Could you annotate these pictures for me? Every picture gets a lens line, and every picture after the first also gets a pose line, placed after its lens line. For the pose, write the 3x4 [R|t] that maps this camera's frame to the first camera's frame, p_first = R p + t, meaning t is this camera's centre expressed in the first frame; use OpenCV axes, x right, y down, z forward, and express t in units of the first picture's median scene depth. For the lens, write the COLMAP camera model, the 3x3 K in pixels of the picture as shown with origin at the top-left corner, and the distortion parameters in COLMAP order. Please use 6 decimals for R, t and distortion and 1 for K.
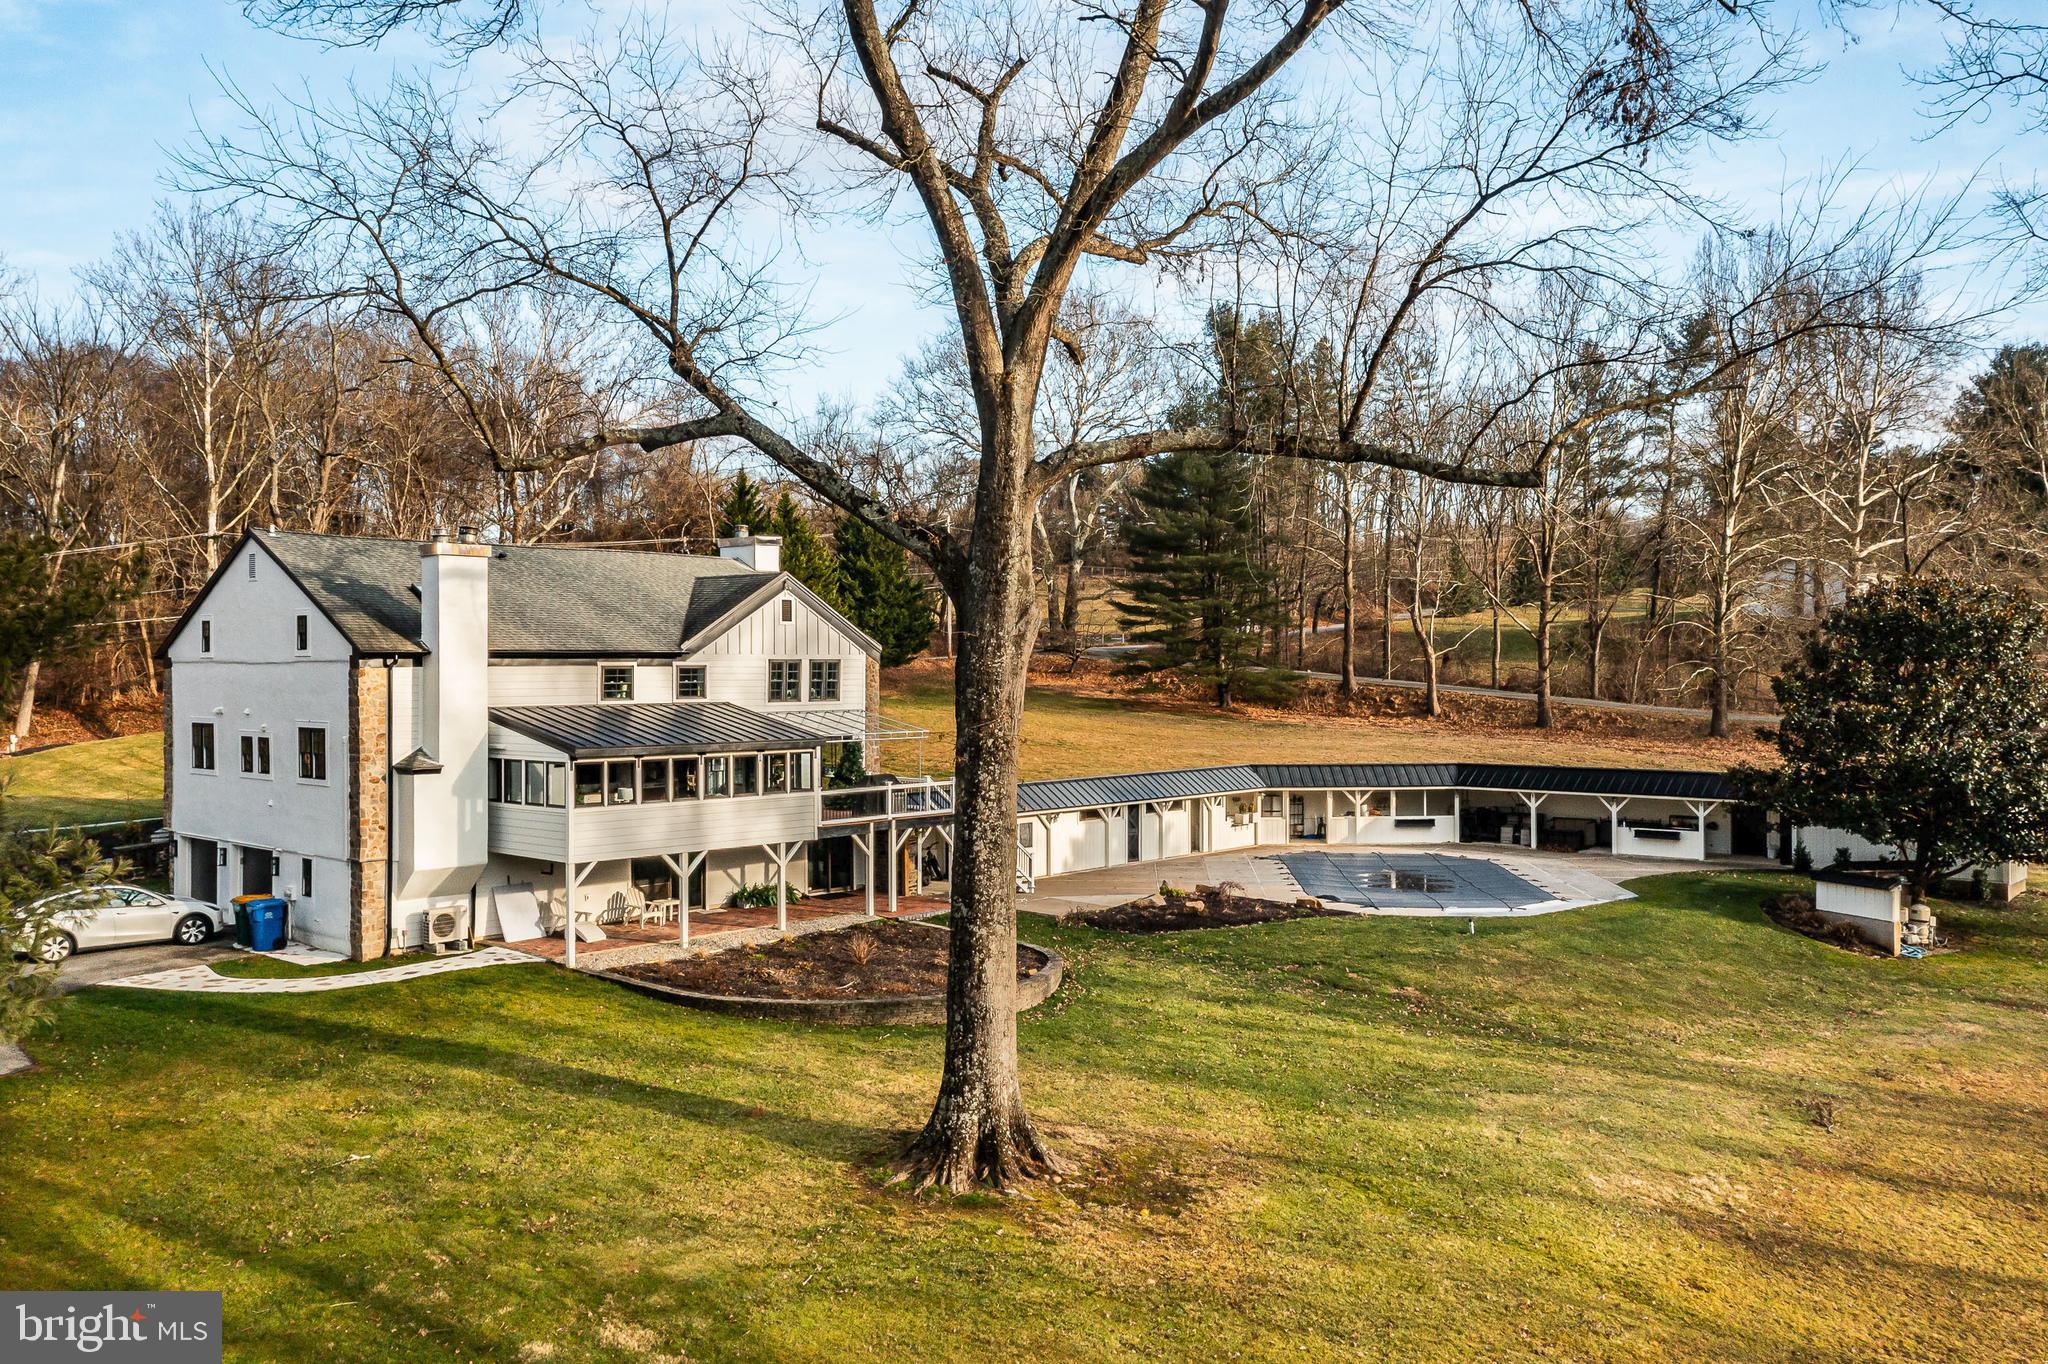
lens RADIAL K [[1636.2, 0, 1020.5], [0, 1636.2, 673.1], [0, 0, 1]] dist [-0.027666, 0.105766]
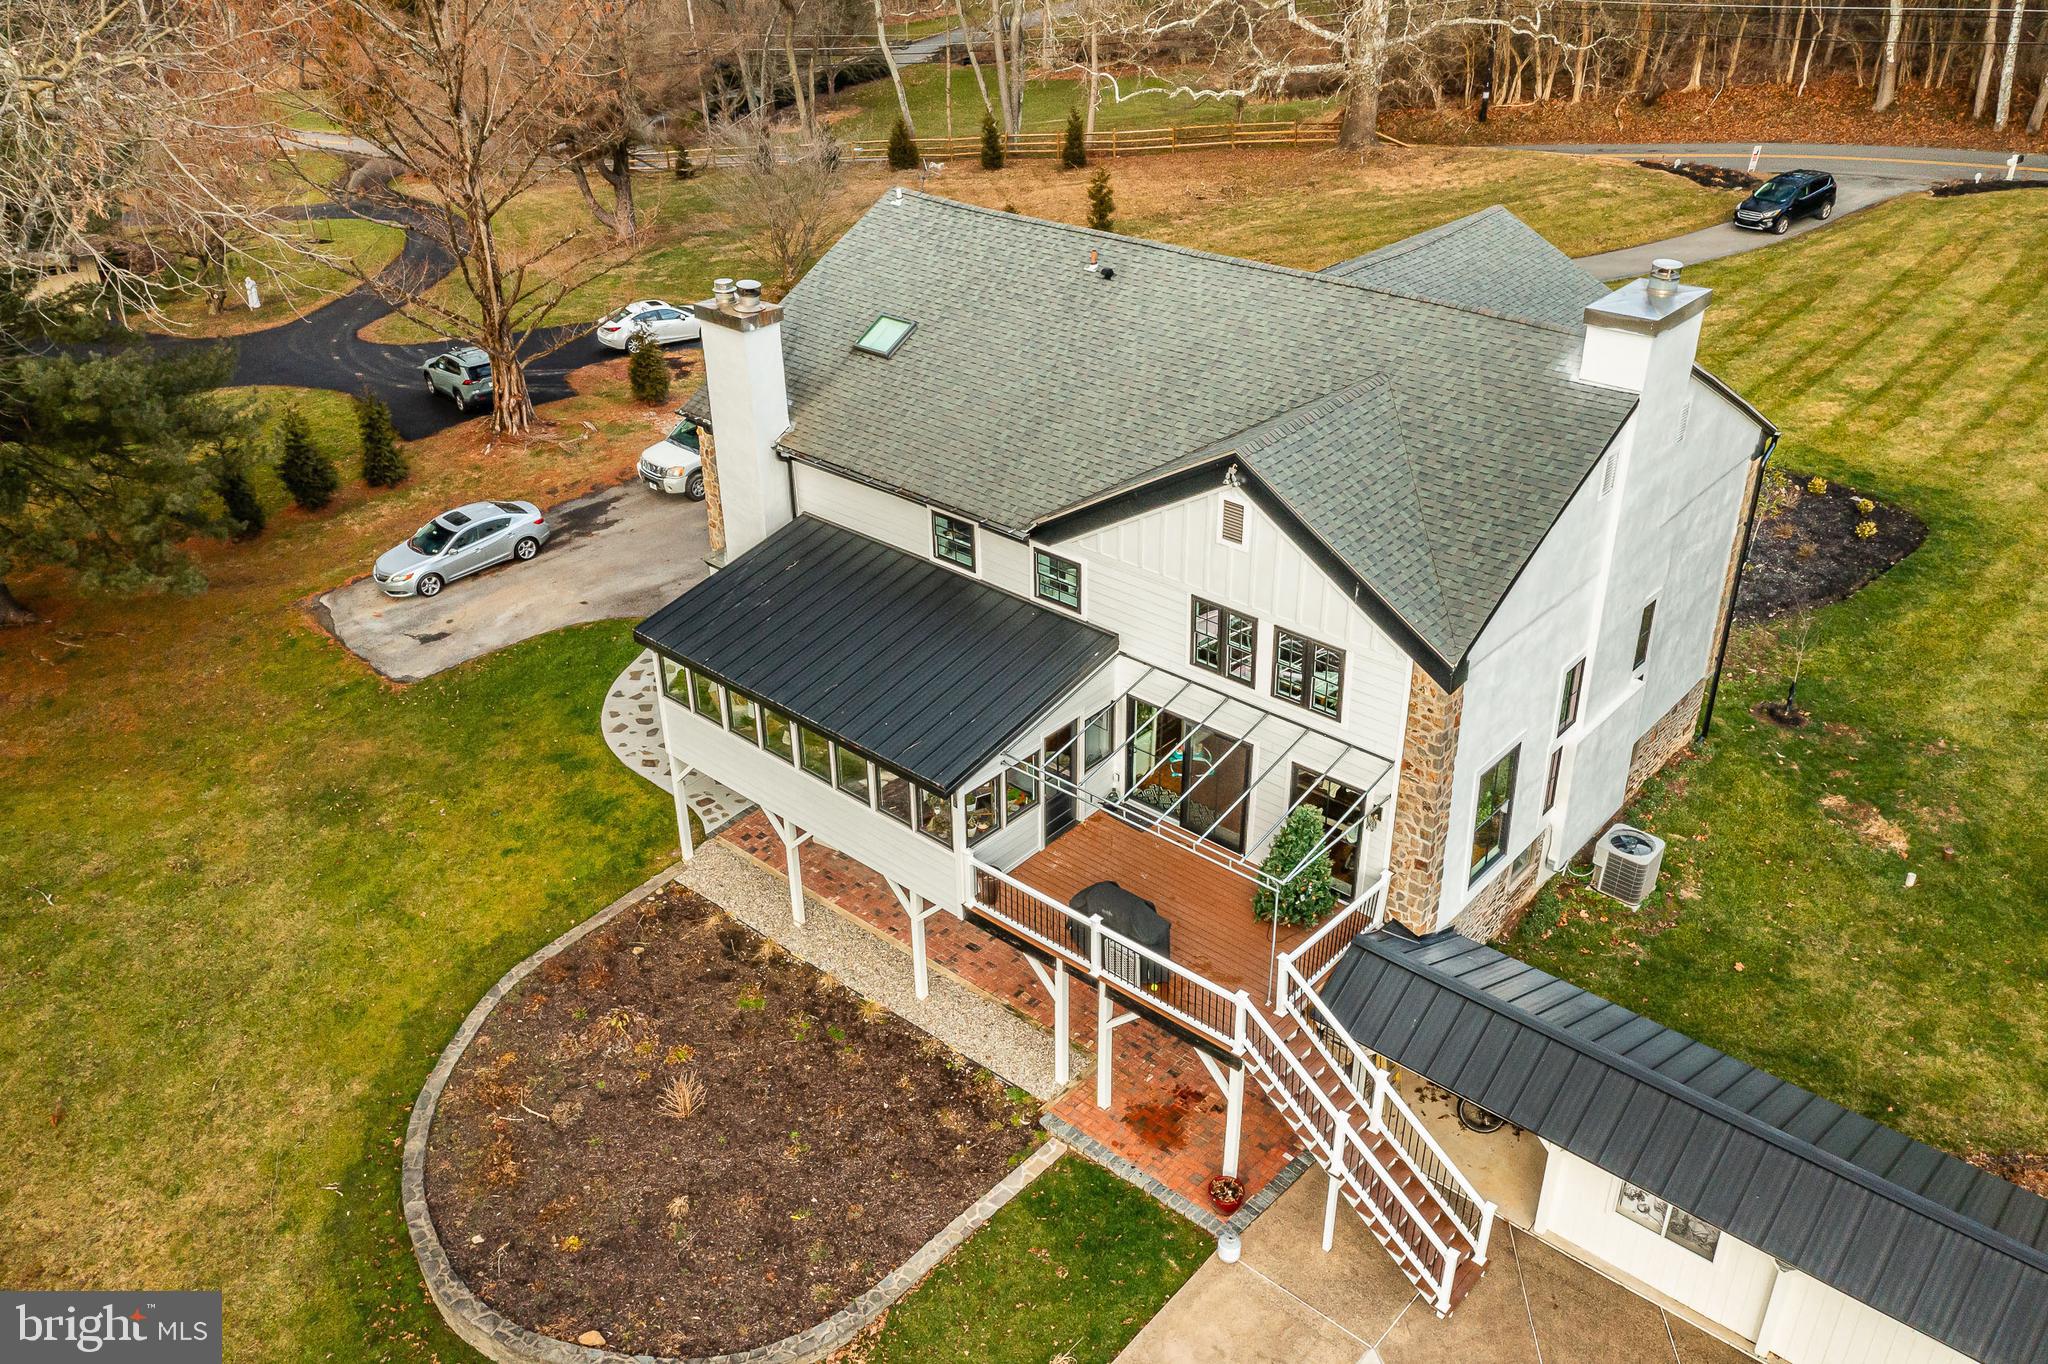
lens RADIAL K [[1627.9, 0, 1021.8], [0, 1627.9, 681.4], [0, 0, 1]] dist [-0.003903, 0.040731]
pose [[0.007125, 0.500682, -0.865602, 0.366467], [0.010150, 0.865543, 0.500731, -0.286928], [0.999923, -0.012353, 0.001085, 1.079098]]
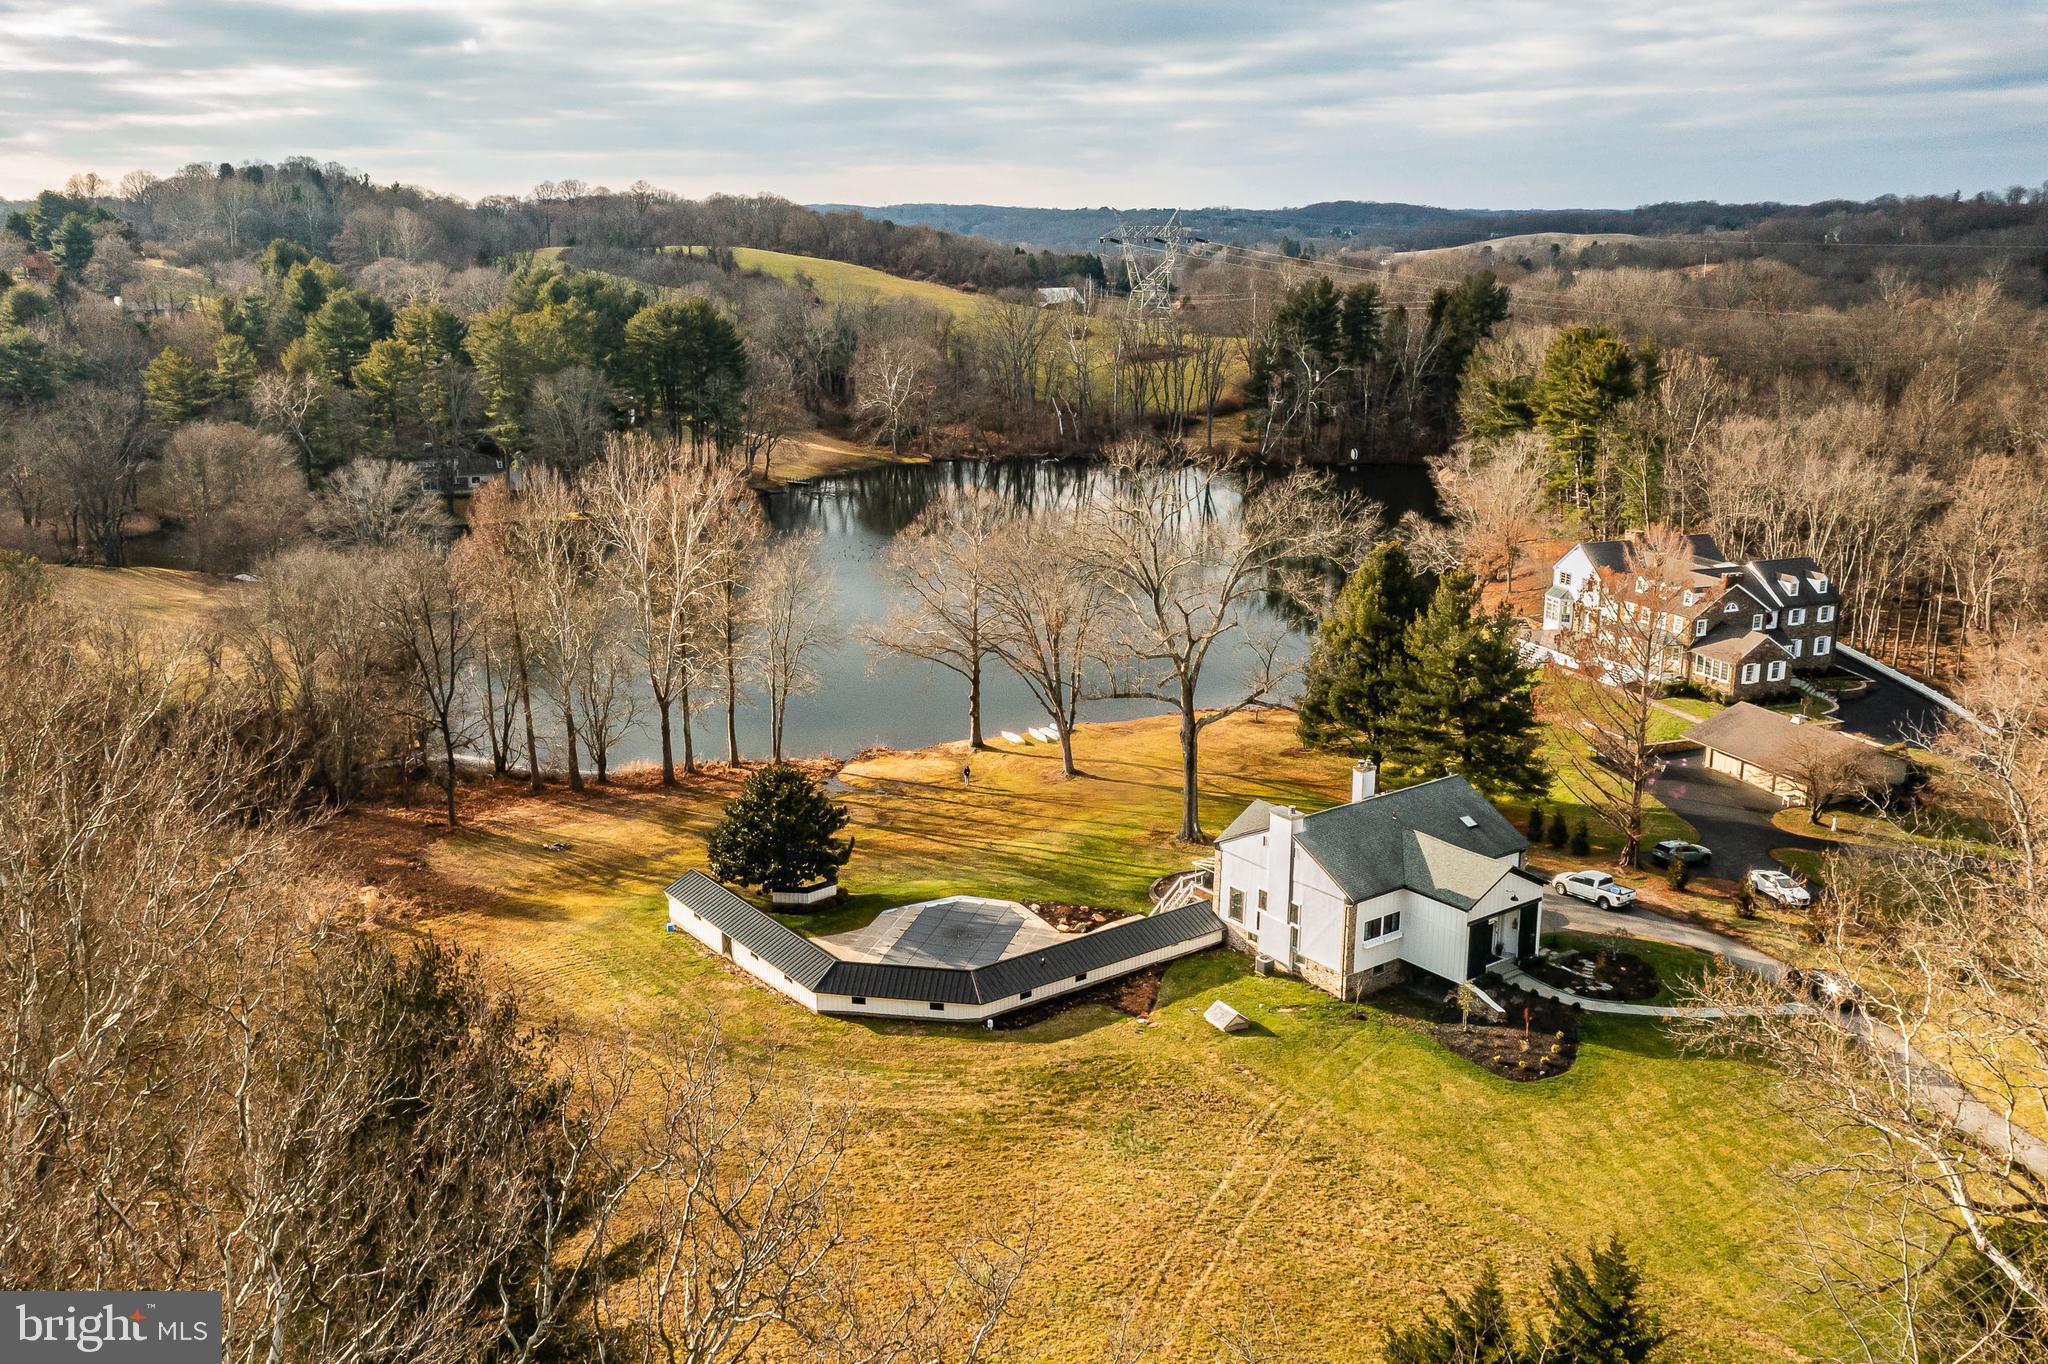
lens RADIAL K [[1737.2, 0, 944.8], [0, 1737.2, 649.5], [0, 0, 1]] dist [0.003688, 0.010091]
pose [[-0.973205, -0.049373, 0.224576, -0.290078], [0.006337, 0.970545, 0.240835, -0.973916], [-0.229852, 0.235805, -0.944227, 3.831771]]
